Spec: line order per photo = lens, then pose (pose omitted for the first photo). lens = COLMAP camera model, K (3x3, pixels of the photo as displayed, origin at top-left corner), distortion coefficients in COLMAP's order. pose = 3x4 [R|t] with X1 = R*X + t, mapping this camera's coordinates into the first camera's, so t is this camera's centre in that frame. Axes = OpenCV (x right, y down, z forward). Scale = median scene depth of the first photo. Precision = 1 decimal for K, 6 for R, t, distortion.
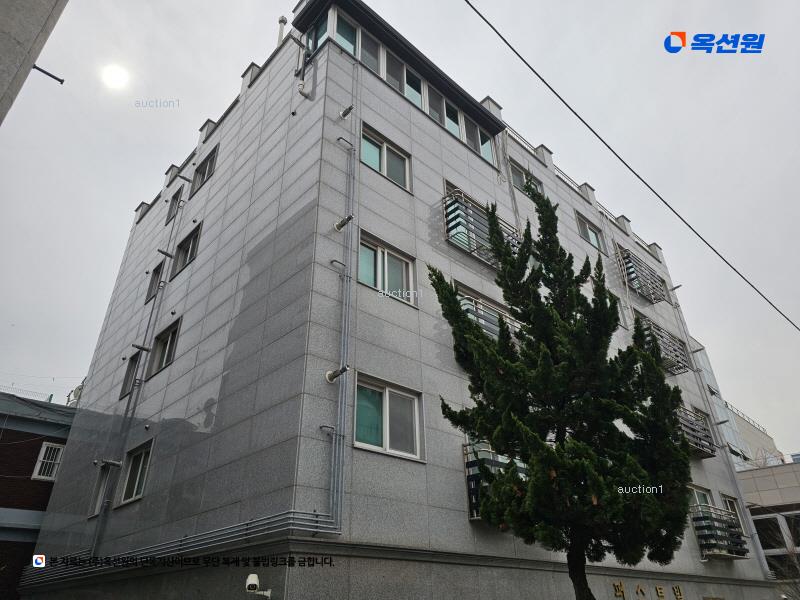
lens RADIAL K [[532.3, 0, 400.0], [0, 532.3, 300.0], [0, 0, 1]] dist [0.056885, 0.000612]
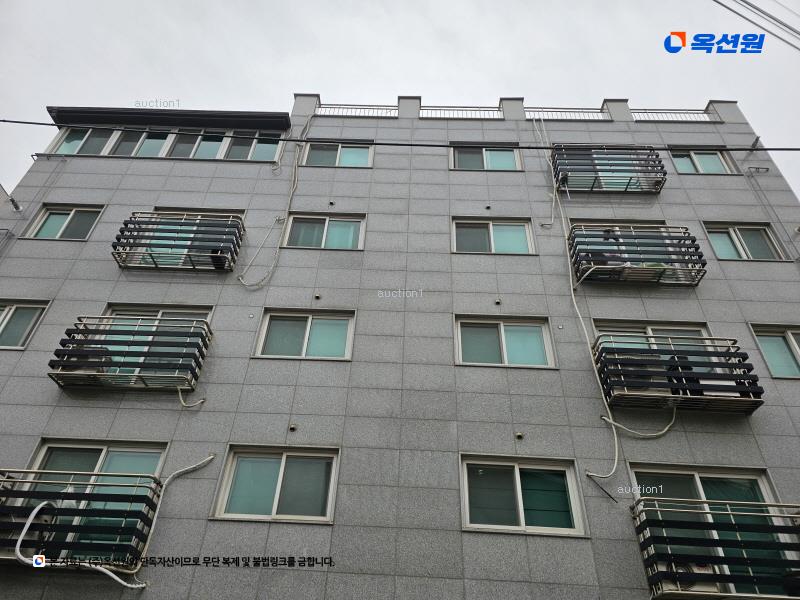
lens RADIAL K [[532.3, 0, 400.0], [0, 532.3, 300.0], [0, 0, 1]] dist [0.056885, 0.000612]
pose [[0.724922, -0.416160, -0.548907, 0.423173], [0.291517, 0.907338, -0.302912, 0.169710], [0.624104, 0.059572, 0.779067, 0.265964]]
